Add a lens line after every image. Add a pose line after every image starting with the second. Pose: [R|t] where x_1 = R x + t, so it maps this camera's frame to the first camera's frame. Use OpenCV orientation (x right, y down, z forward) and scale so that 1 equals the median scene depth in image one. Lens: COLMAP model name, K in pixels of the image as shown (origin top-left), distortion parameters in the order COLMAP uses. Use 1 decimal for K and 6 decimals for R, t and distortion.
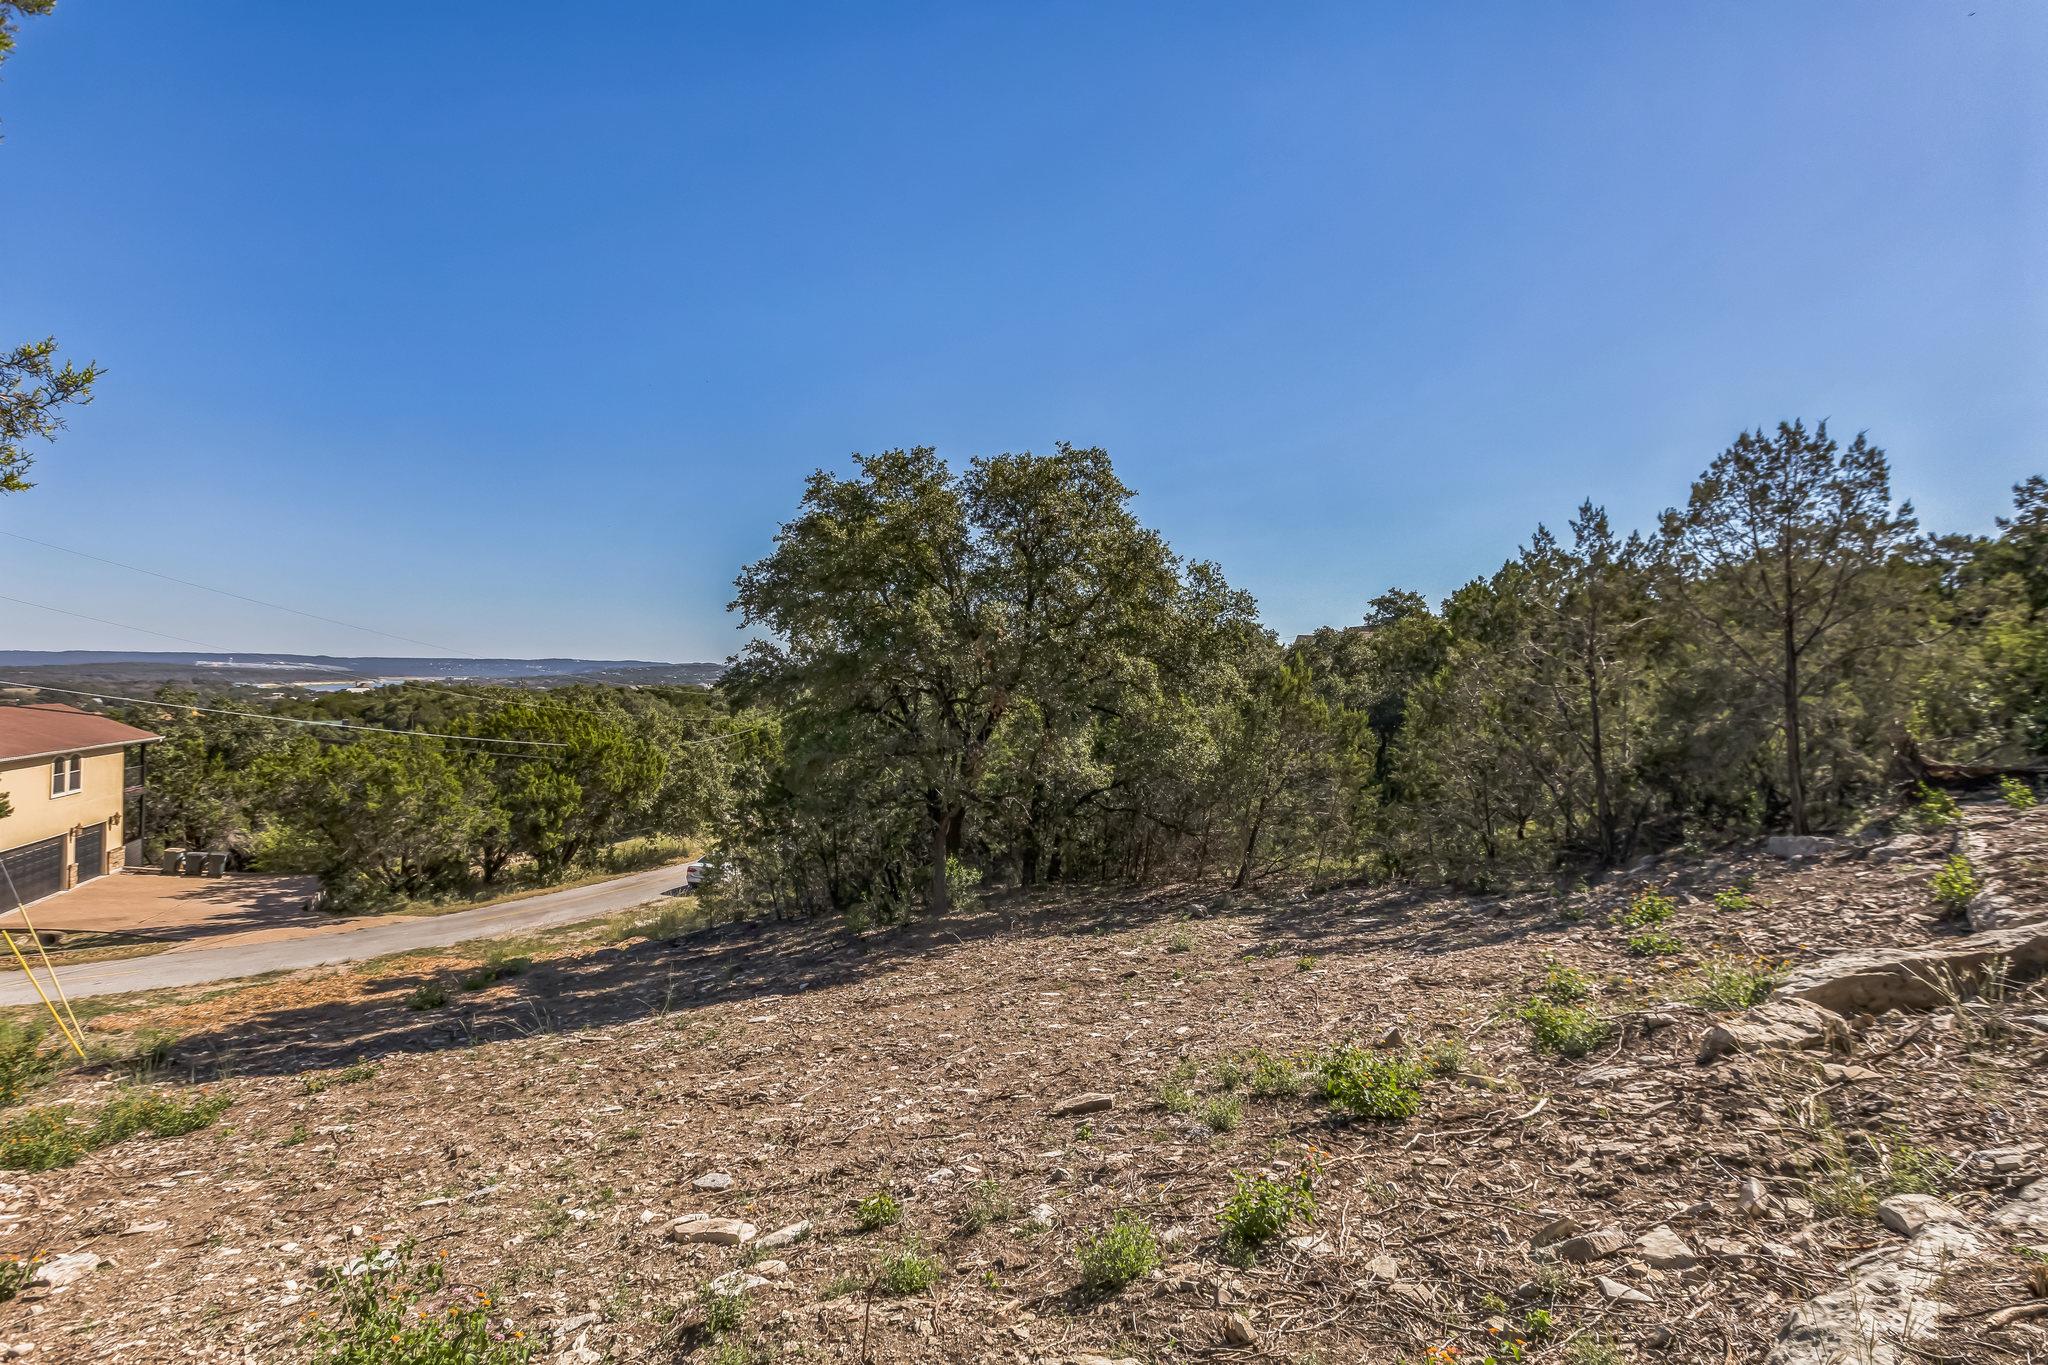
lens RADIAL K [[989.0, 0, 1026.1], [0, 989.0, 676.9], [0, 0, 1]] dist [0.000859, -0.000318]
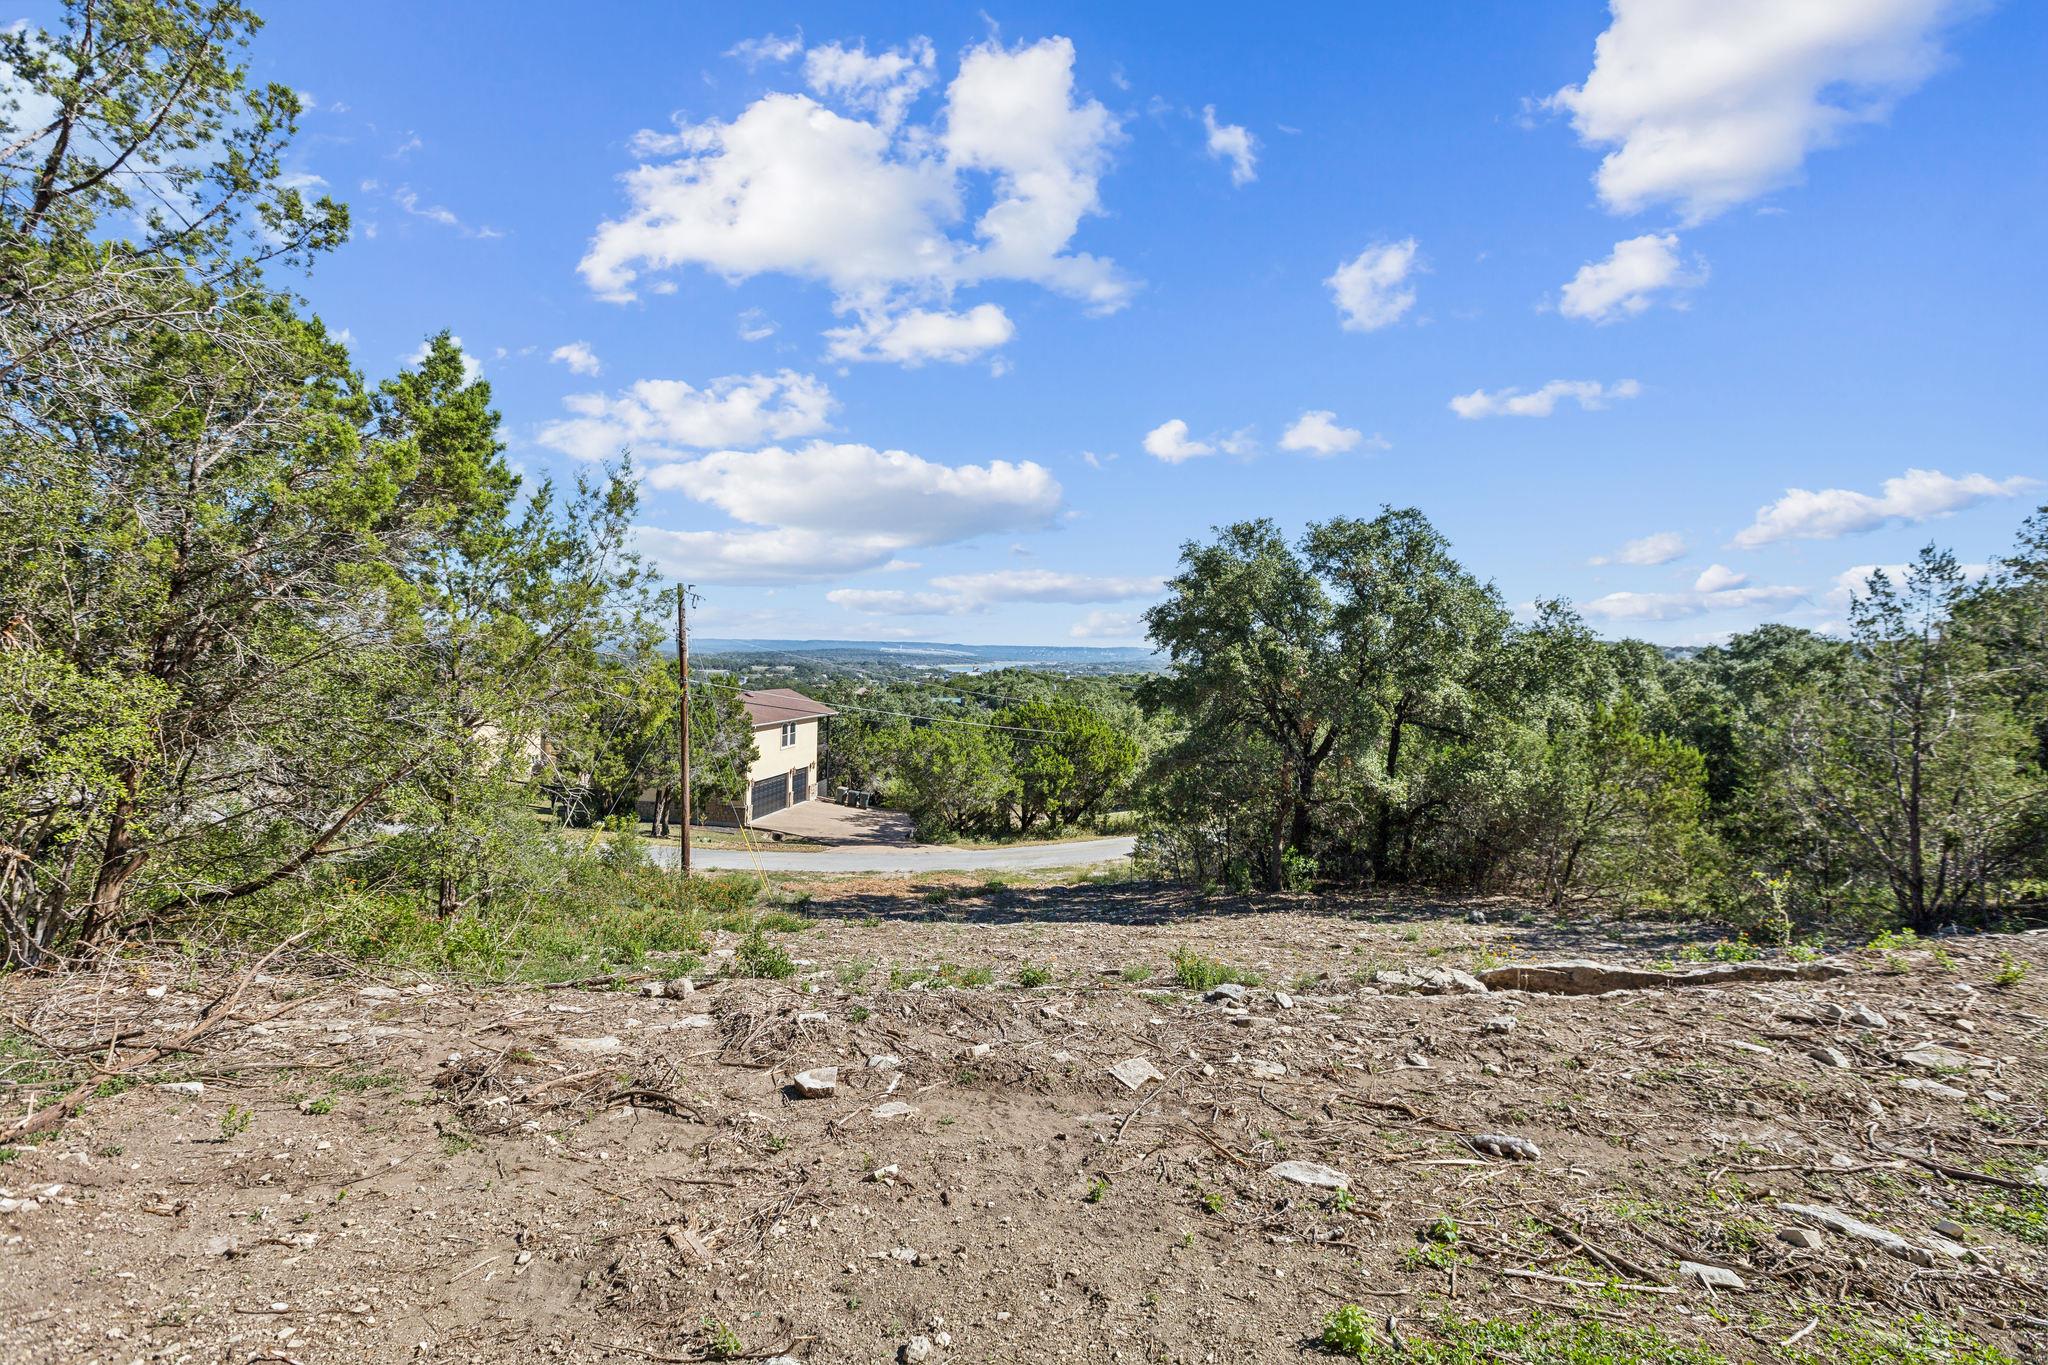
lens RADIAL K [[989.0, 0, 1020.3], [0, 989.0, 679.5], [0, 0, 1]] dist [0.000859, -0.000318]
pose [[0.843965, 0.023948, -0.535863, 0.186920], [-0.013916, 0.999644, 0.022757, -0.031288], [0.536217, -0.011749, 0.843998, -0.133762]]
